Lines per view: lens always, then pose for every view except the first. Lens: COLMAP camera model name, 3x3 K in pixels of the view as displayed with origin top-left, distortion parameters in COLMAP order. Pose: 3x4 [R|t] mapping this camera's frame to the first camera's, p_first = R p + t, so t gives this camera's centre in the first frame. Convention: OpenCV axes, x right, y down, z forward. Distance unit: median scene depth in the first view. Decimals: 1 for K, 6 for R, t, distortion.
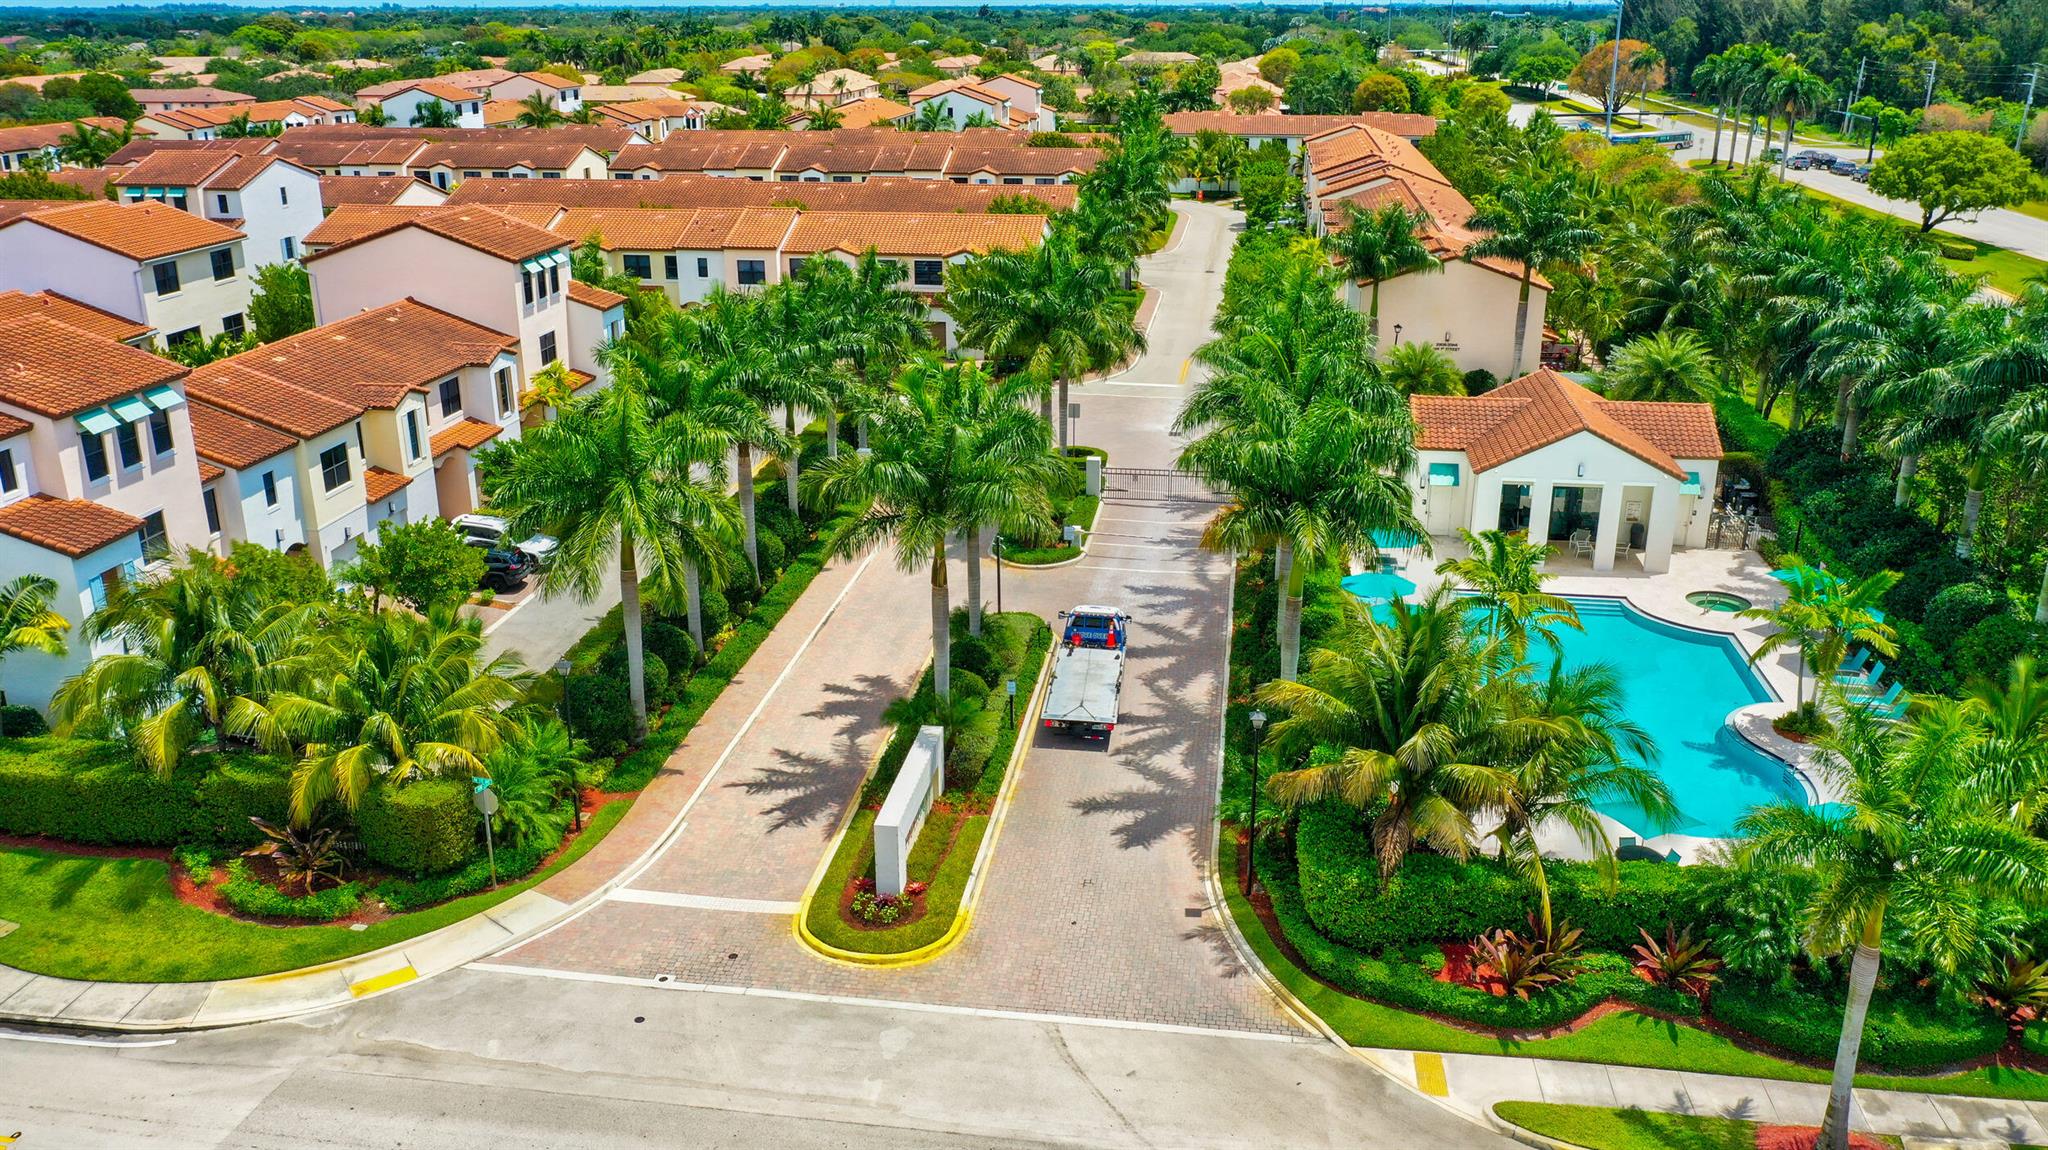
lens RADIAL K [[1632.2, 0, 1024.0], [0, 1632.2, 562.6], [0, 0, 1]] dist [-0.004316, -0.000539]
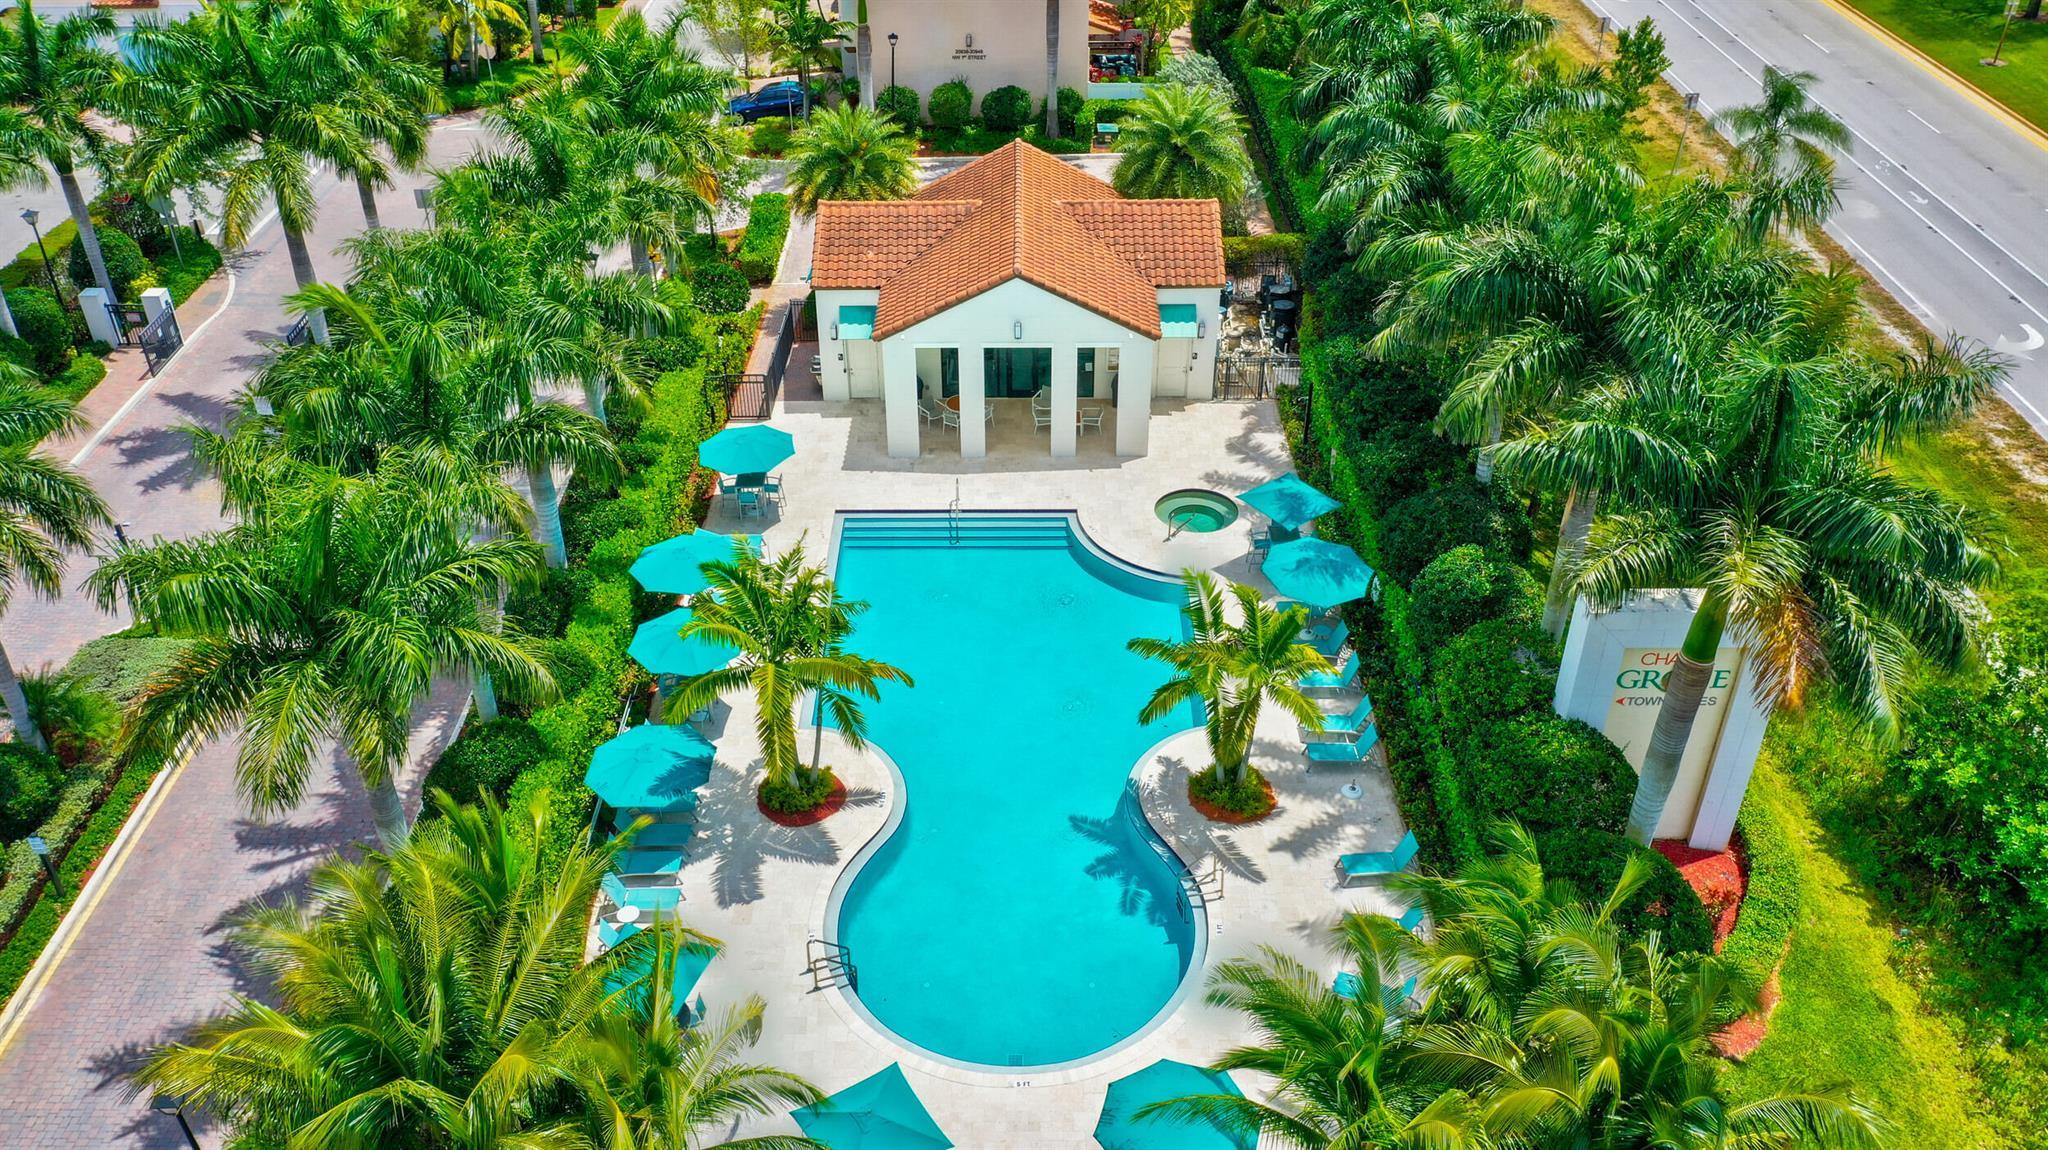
lens RADIAL K [[1632.2, 0, 1013.7], [0, 1632.2, 571.2], [0, 0, 1]] dist [-0.004316, -0.000539]
pose [[0.990150, -0.079758, 0.115069, 0.238962], [0.046811, 0.963166, 0.264801, -0.139297], [-0.131951, -0.256806, 0.957413, 0.273910]]
